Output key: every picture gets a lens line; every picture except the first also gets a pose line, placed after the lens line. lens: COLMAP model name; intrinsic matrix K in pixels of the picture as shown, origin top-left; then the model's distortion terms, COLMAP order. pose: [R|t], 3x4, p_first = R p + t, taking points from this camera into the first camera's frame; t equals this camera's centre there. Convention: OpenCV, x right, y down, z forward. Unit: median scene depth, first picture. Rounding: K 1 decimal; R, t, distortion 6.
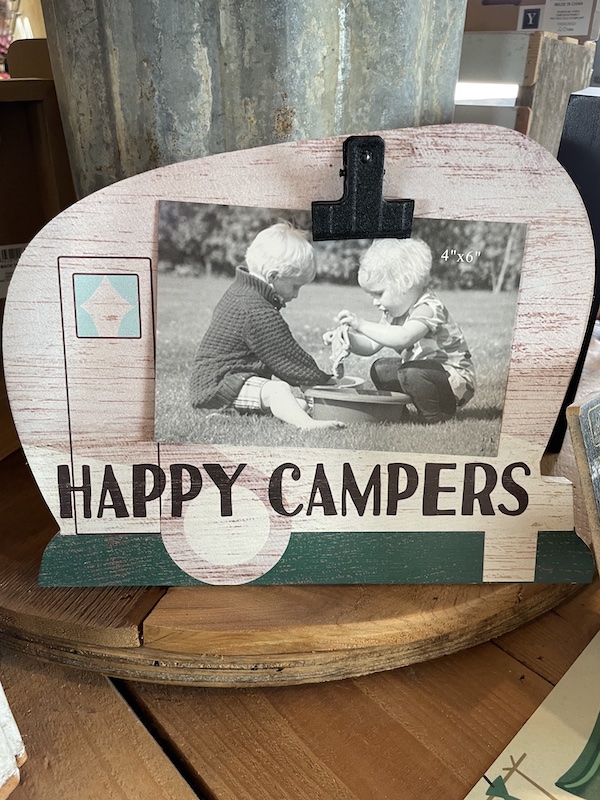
lens RADIAL K [[615.4, 0, 296.9], [0, 615.4, 411.2], [0, 0, 1]] dist [0.084191, -0.125155]
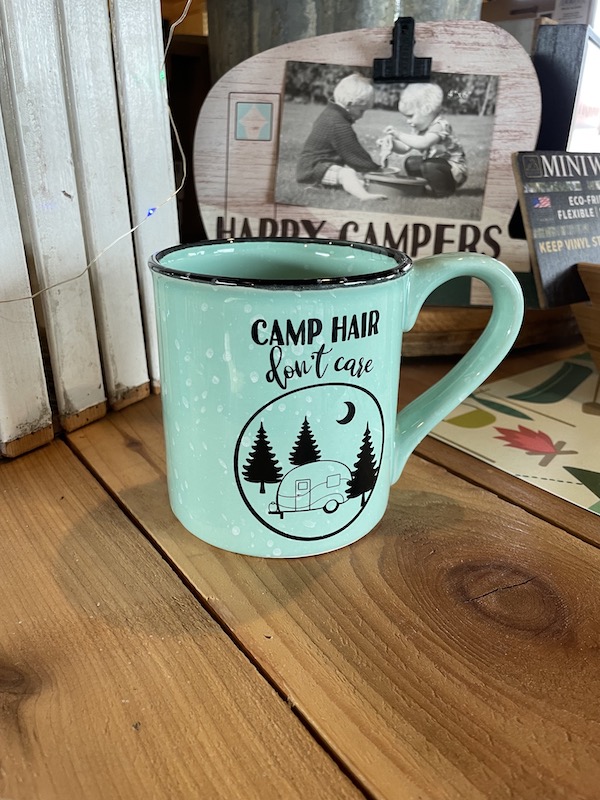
lens RADIAL K [[615.4, 0, 296.9], [0, 615.4, 411.2], [0, 0, 1]] dist [0.084191, -0.125155]
pose [[0.994021, 0.050246, -0.096945, 0.027879], [-0.059604, 0.993578, -0.096179, 0.792382], [0.091490, 0.101382, 0.990632, -0.640108]]
